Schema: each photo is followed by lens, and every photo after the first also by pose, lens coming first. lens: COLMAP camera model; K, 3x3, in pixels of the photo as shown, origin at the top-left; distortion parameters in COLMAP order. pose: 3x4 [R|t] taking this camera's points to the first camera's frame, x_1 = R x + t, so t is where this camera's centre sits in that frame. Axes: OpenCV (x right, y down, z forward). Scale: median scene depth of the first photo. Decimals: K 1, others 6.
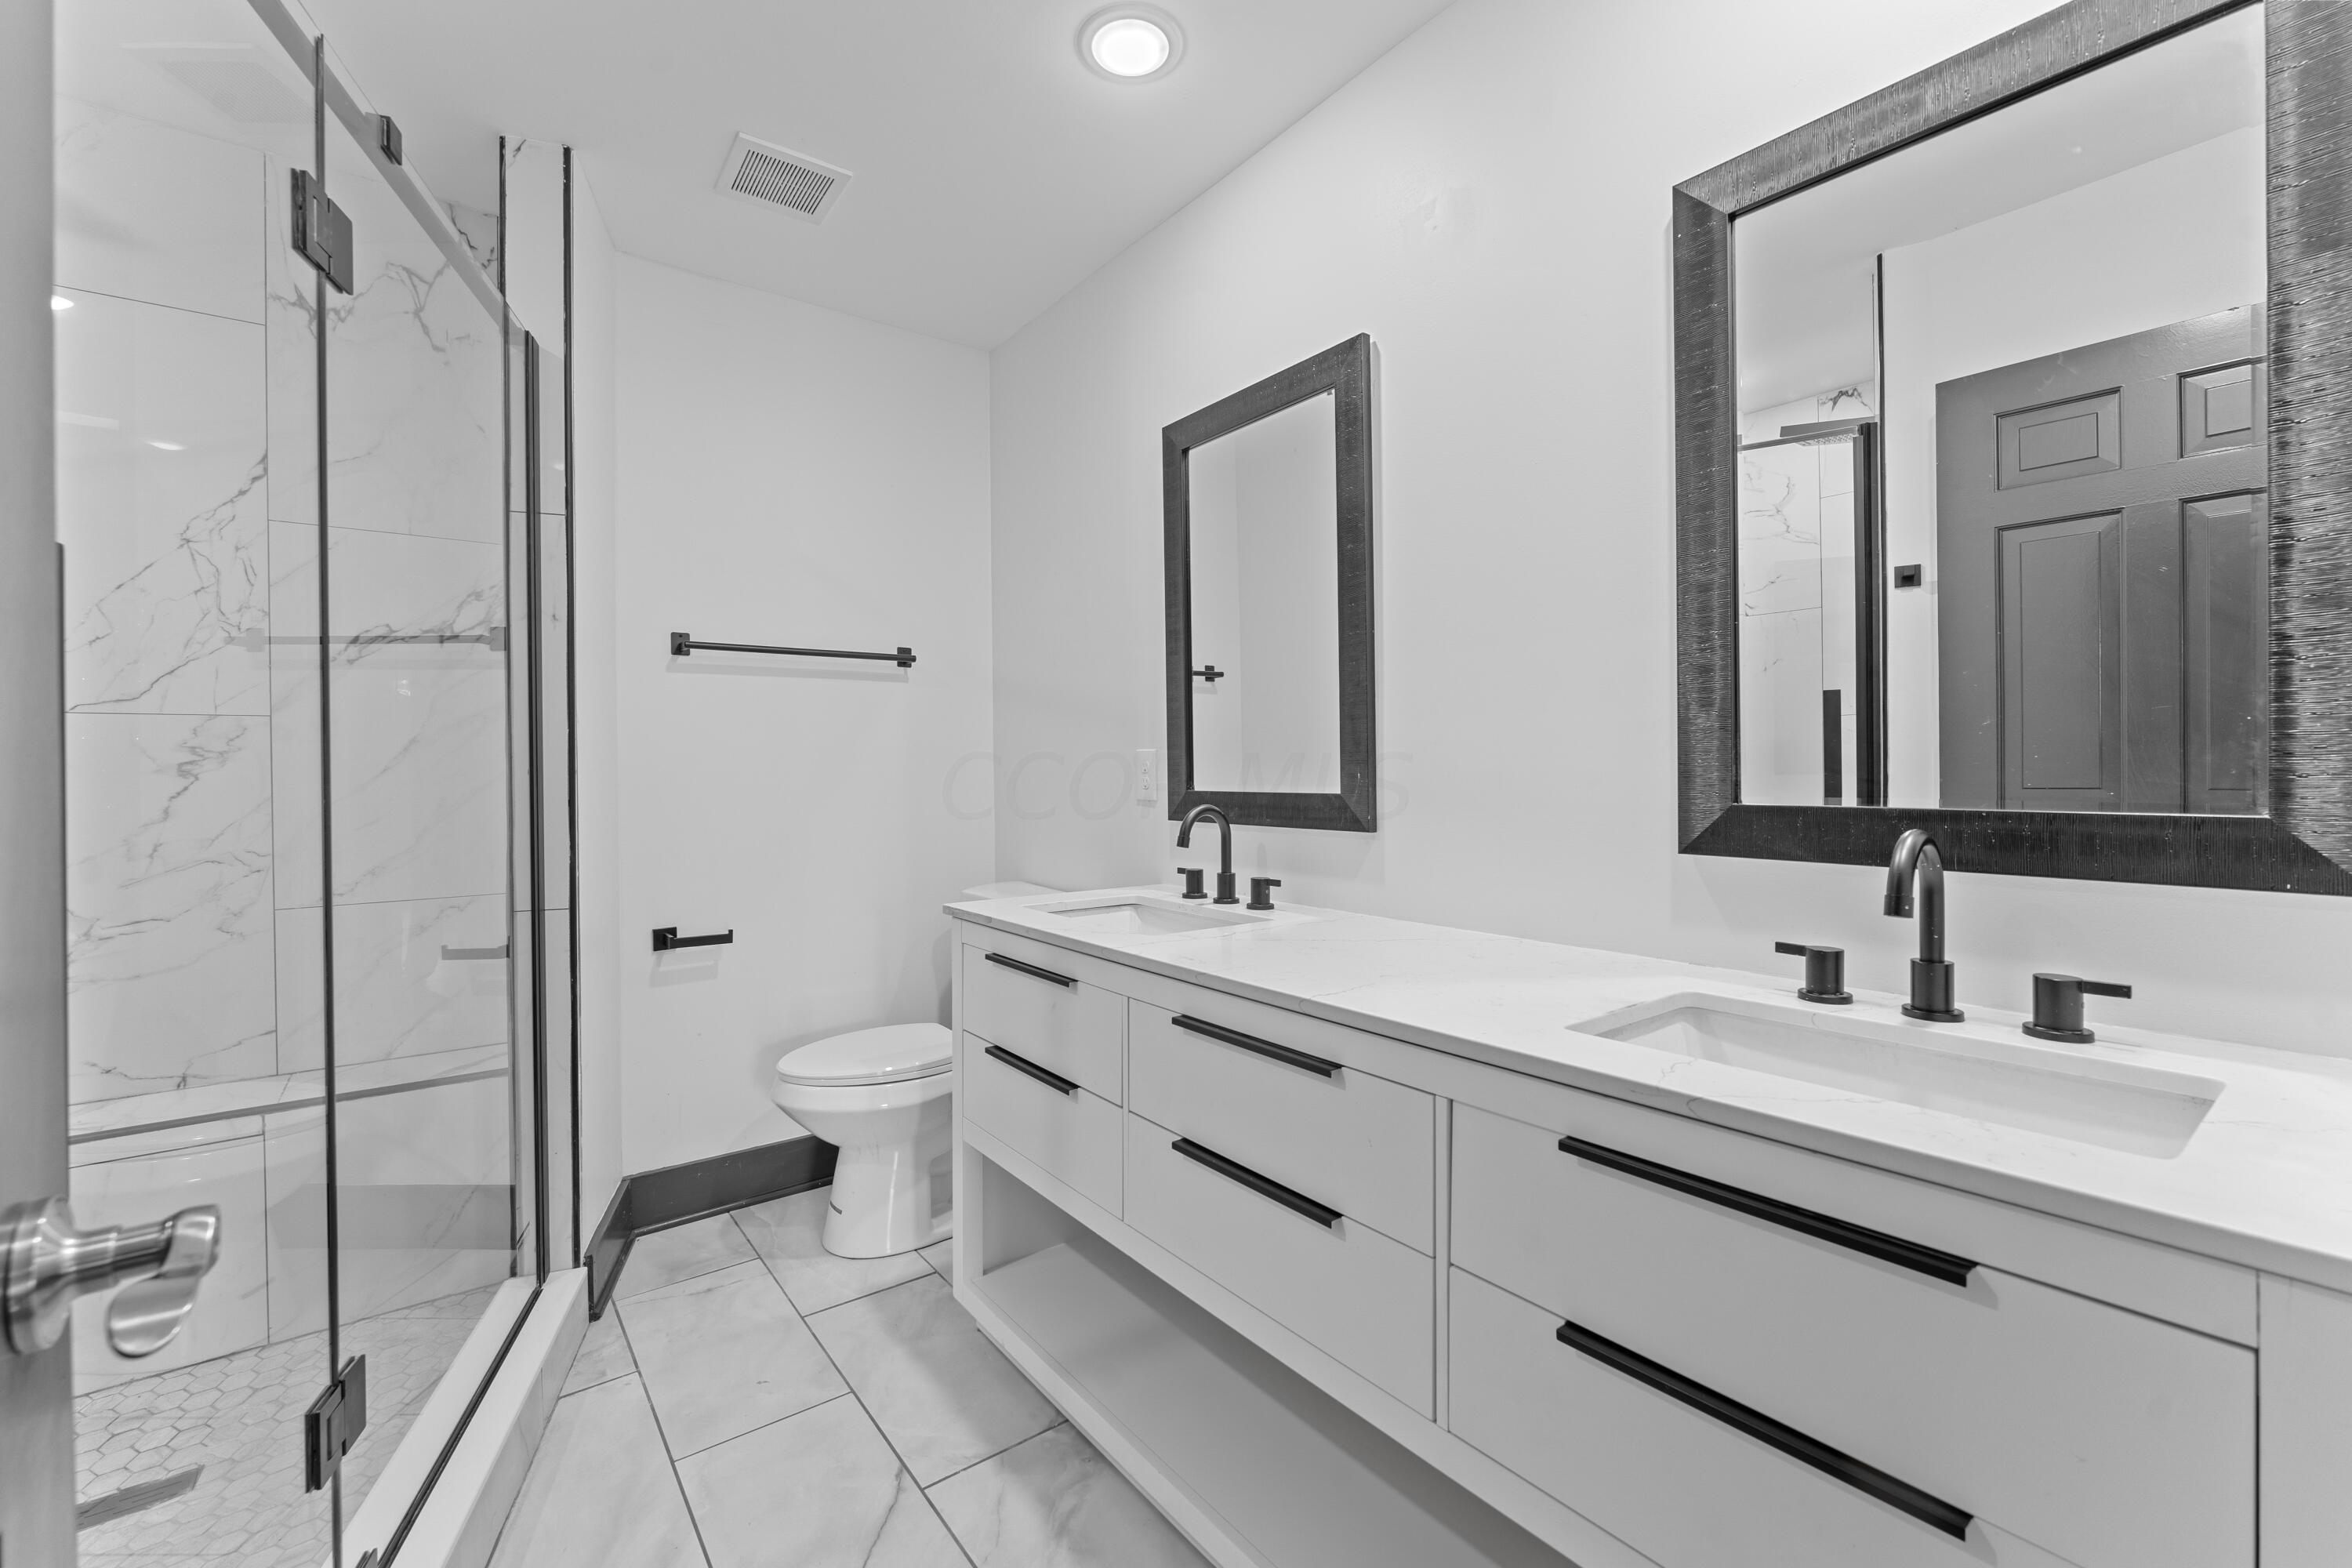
lens RADIAL K [[966.6, 0, 1174.3], [0, 966.6, 771.8], [0, 0, 1]] dist [-0.001353, 0.000778]
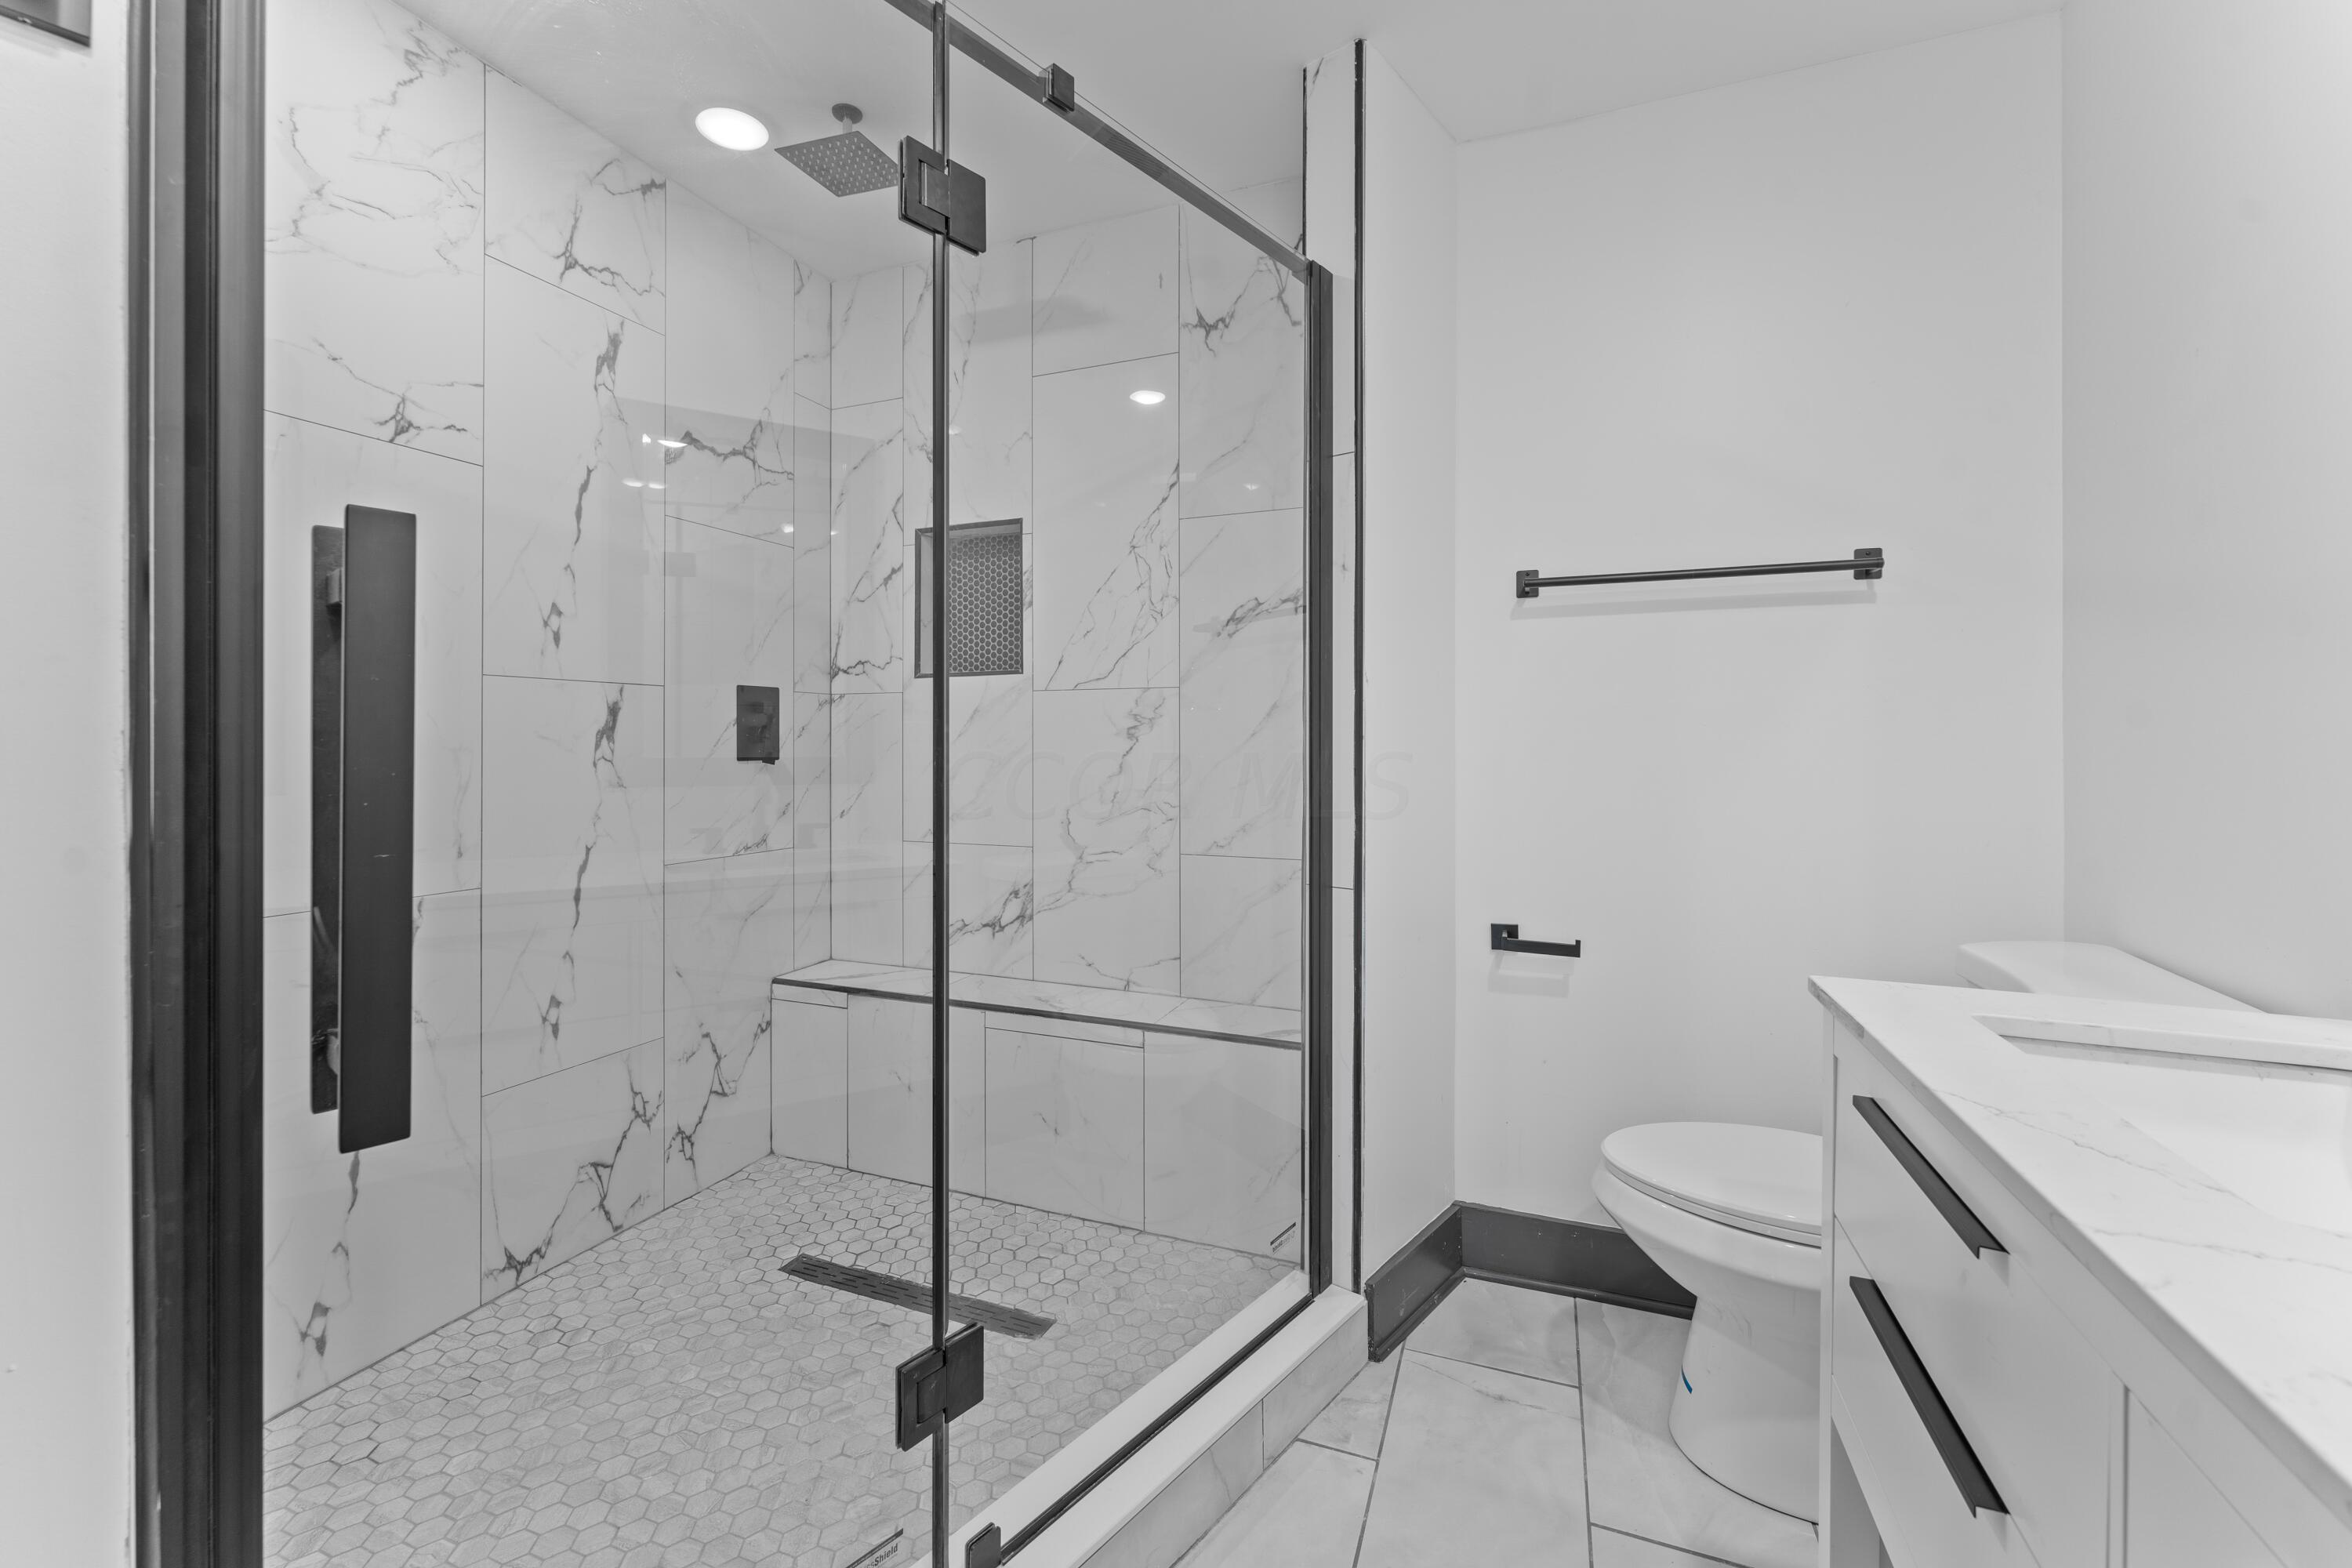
lens RADIAL K [[966.6, 0, 1154.6], [0, 966.6, 737.8], [0, 0, 1]] dist [-0.001353, 0.000778]
pose [[0.502303, 0.006782, -0.864665, 0.056627], [-0.009397, 0.999953, 0.002384, 0.000579], [0.864641, 0.006928, 0.502343, 0.388773]]
